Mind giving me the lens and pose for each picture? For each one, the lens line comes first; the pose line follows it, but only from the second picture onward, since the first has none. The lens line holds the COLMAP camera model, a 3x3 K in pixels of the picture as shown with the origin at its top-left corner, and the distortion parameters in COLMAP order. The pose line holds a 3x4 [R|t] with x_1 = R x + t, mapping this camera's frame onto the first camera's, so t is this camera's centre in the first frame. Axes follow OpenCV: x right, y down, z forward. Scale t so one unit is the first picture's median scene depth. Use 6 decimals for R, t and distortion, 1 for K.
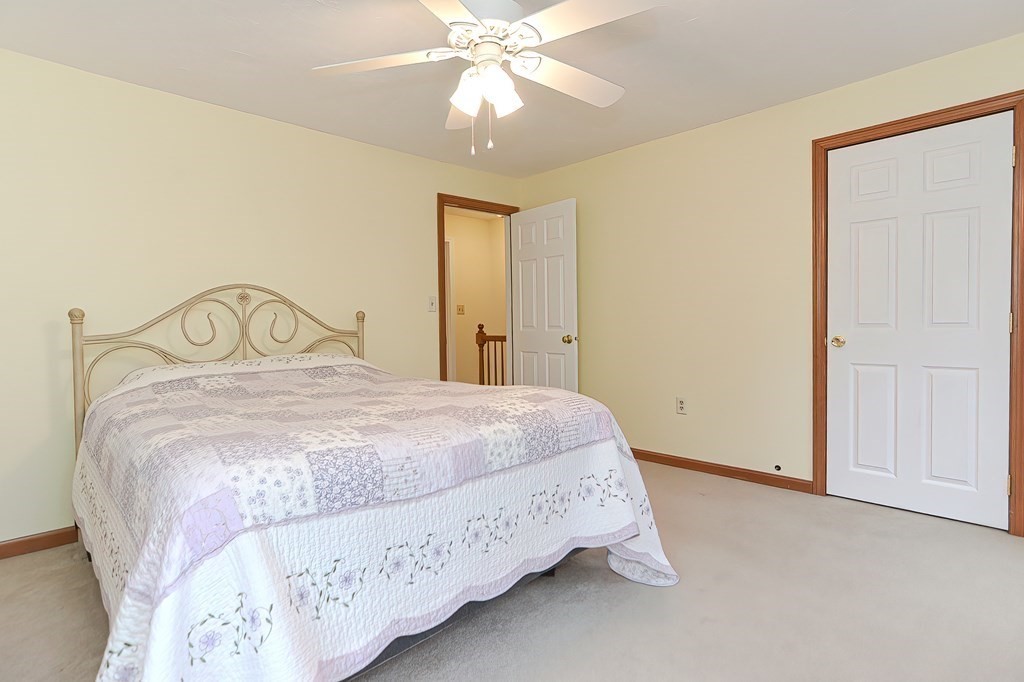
lens RADIAL K [[504.5, 0, 515.5], [0, 504.5, 335.3], [0, 0, 1]] dist [0.011599, 0.000381]
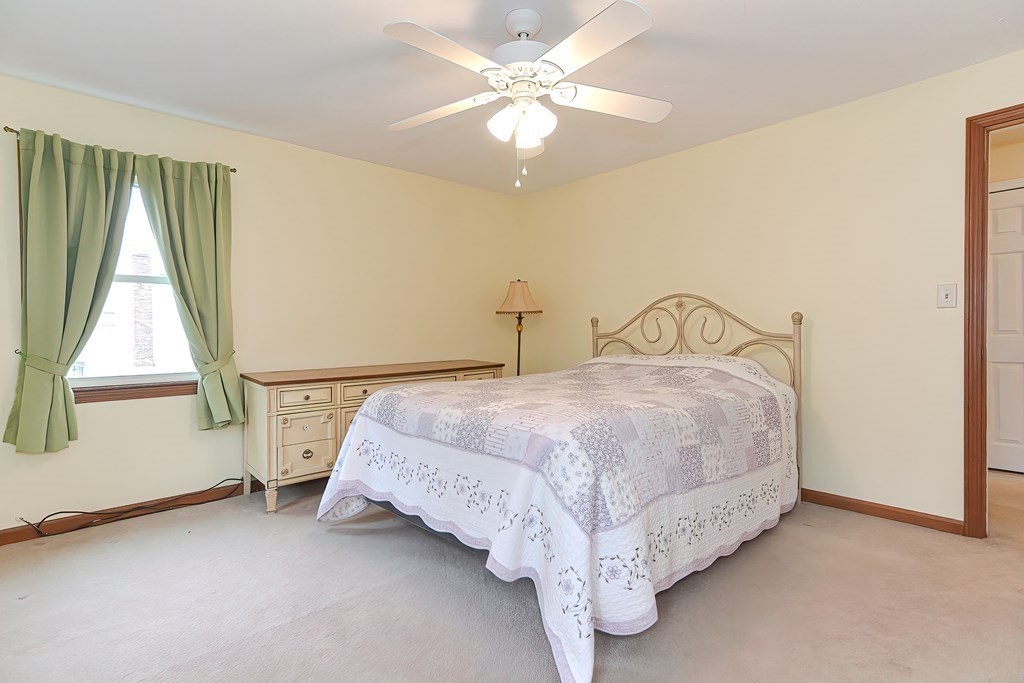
lens RADIAL K [[504.5, 0, 515.5], [0, 504.5, 335.8], [0, 0, 1]] dist [0.011599, 0.000381]
pose [[-0.015981, 0.028851, -0.999456, 0.717643], [-0.015853, 0.999451, 0.029104, -0.031382], [0.999747, 0.016309, -0.015514, 0.668981]]
